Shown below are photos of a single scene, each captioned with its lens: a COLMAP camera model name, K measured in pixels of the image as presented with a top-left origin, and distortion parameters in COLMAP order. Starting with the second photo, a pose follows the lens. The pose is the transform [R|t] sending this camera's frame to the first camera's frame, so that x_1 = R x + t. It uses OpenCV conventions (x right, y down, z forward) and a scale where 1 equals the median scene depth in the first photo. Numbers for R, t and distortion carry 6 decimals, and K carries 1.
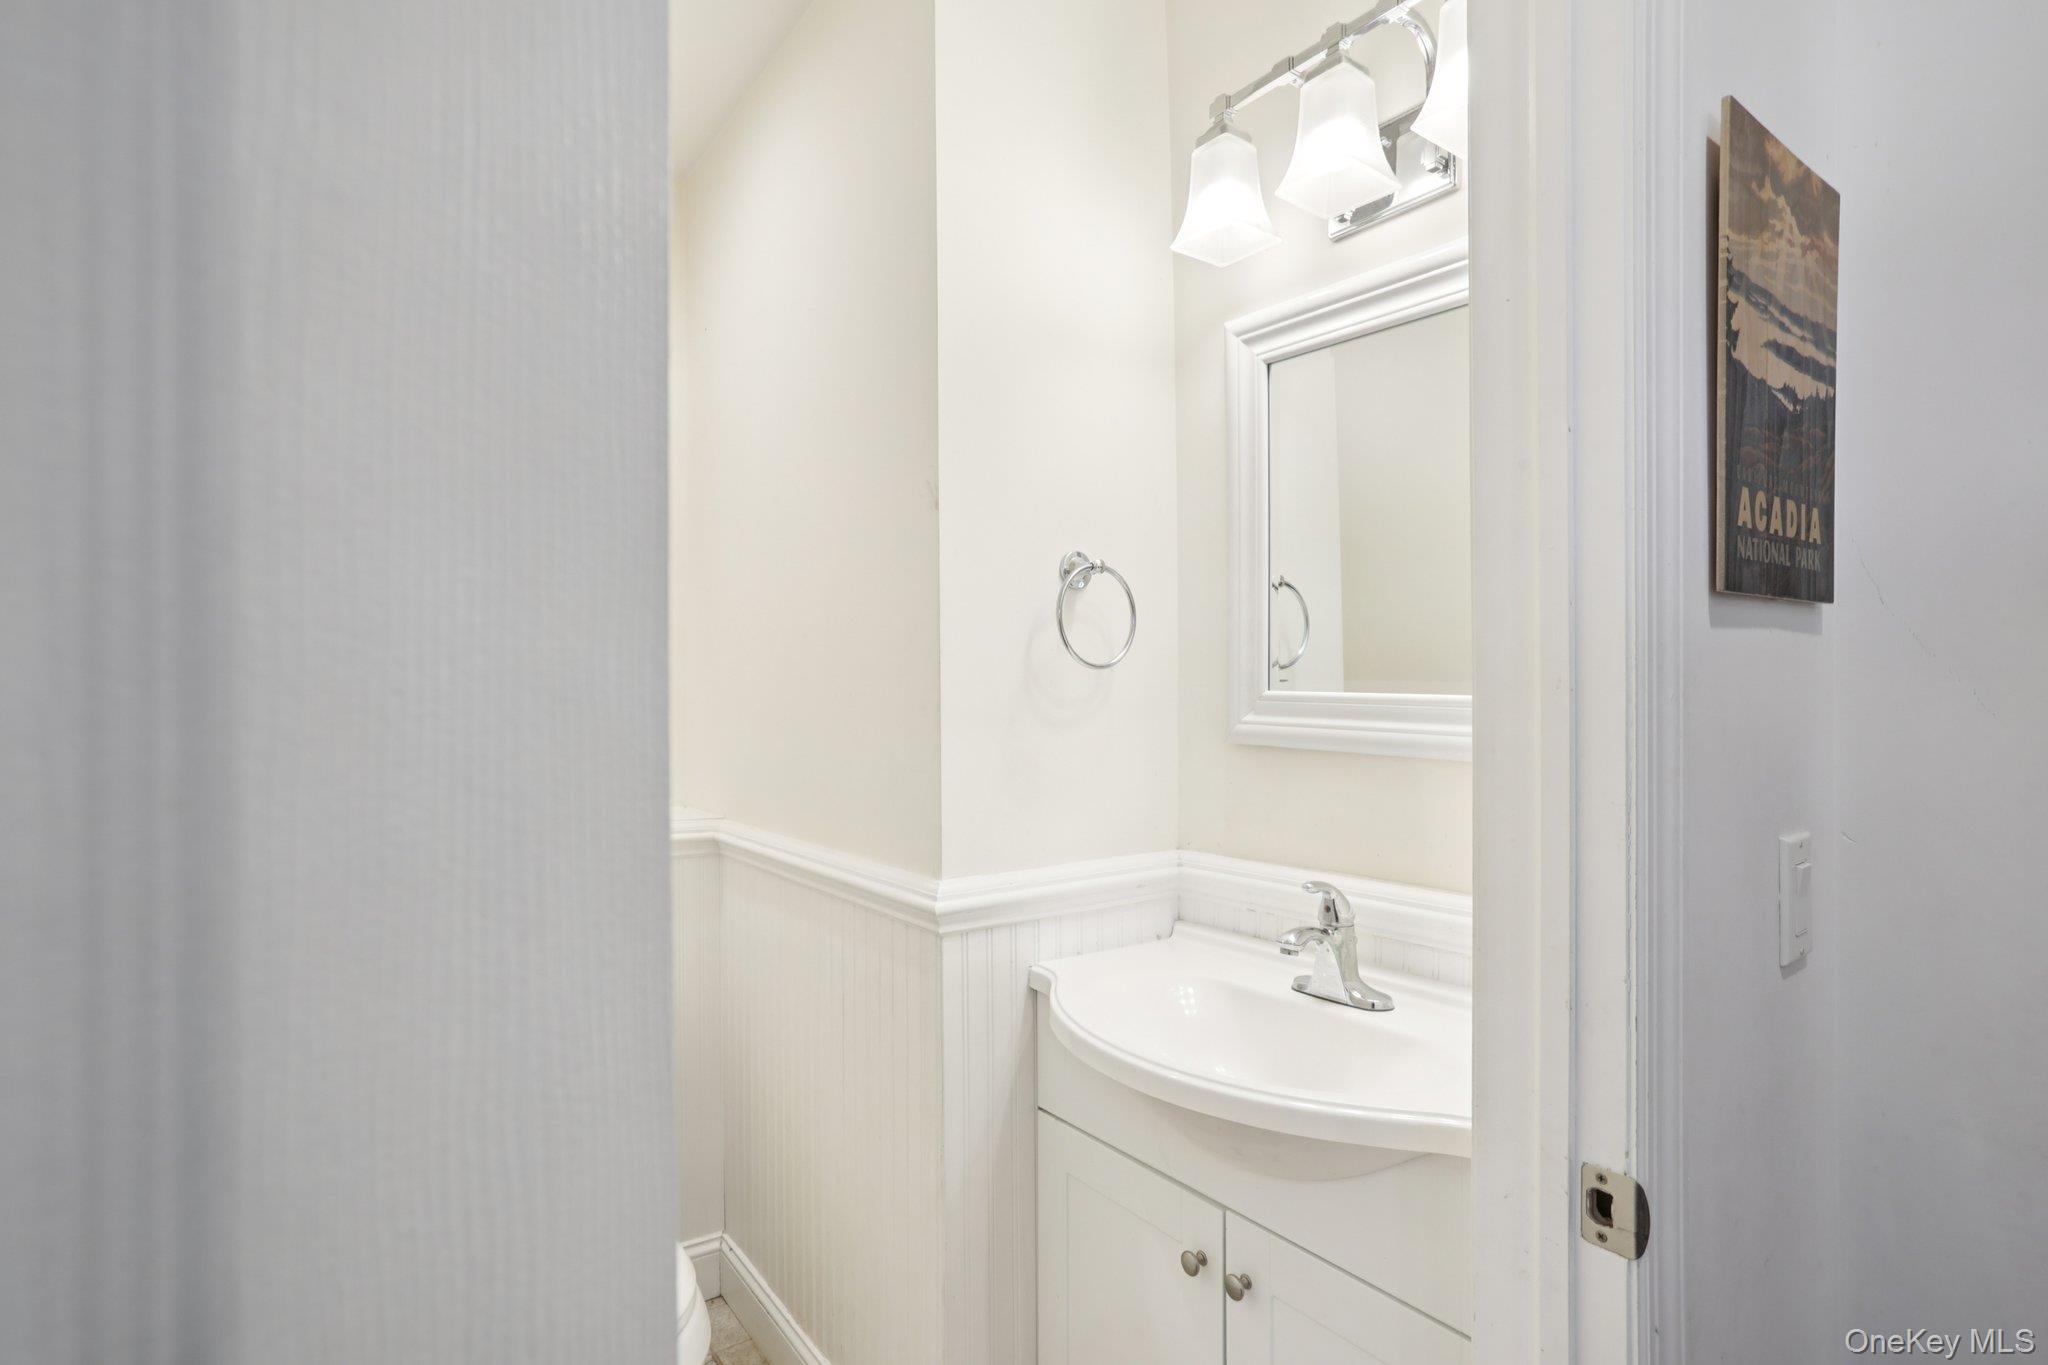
lens RADIAL K [[1019.2, 0, 1028.0], [0, 1019.2, 693.4], [0, 0, 1]] dist [-0.098291, 0.058996]
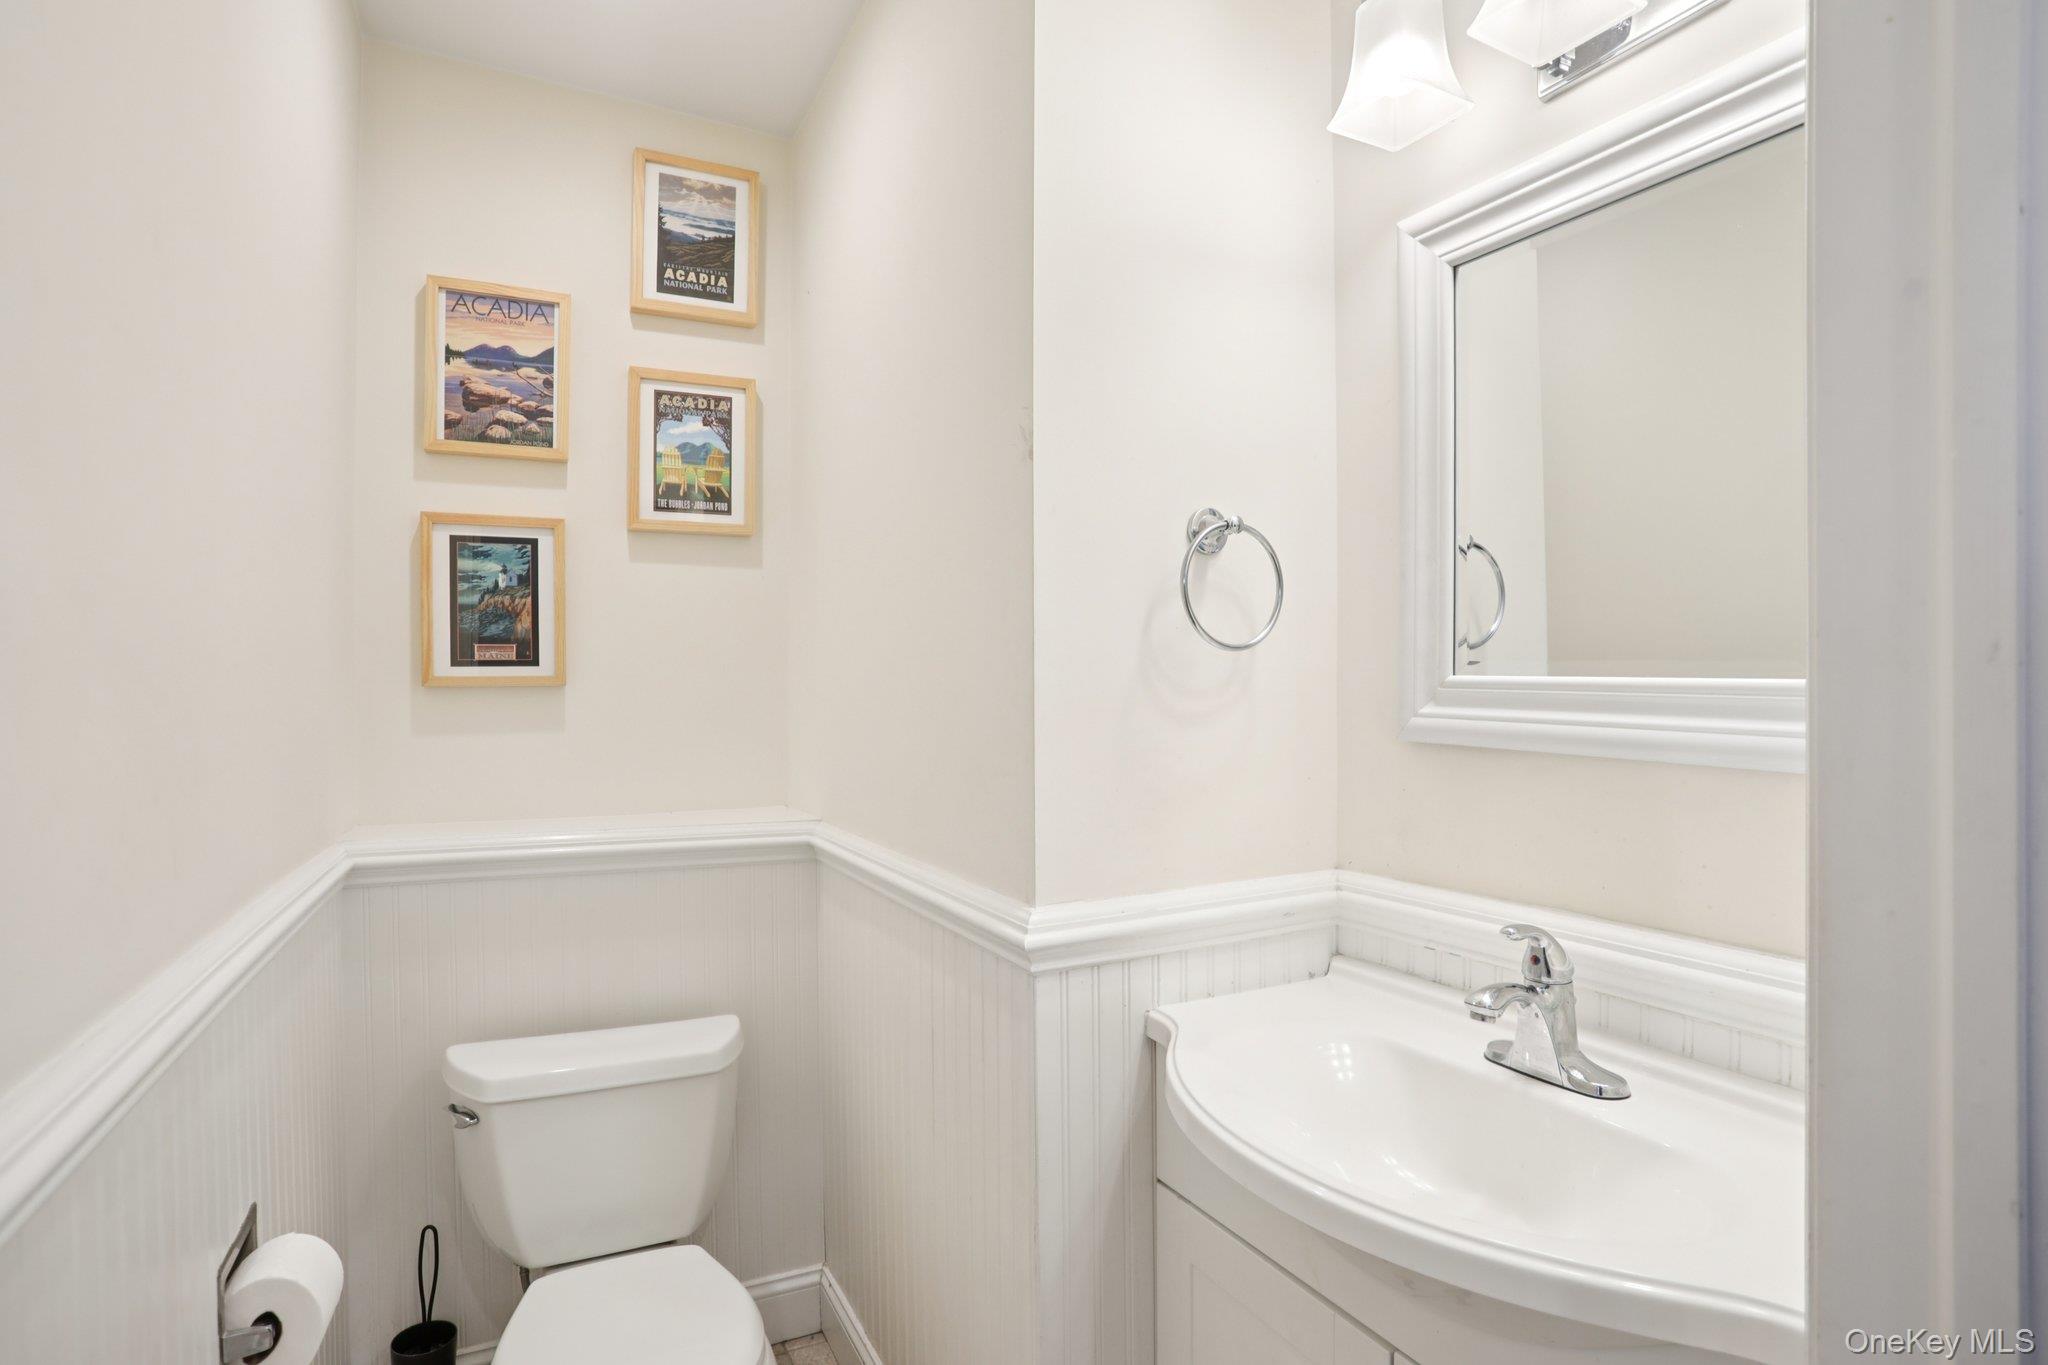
lens RADIAL K [[1069.1, 0, 958.1], [0, 1069.1, 718.0], [0, 0, 1]] dist [-0.070978, 0.034930]
pose [[0.979342, -0.001908, -0.202201, 0.025038], [0.008650, 0.999436, 0.032462, 0.000708], [0.202025, -0.033540, 0.978806, 0.120385]]
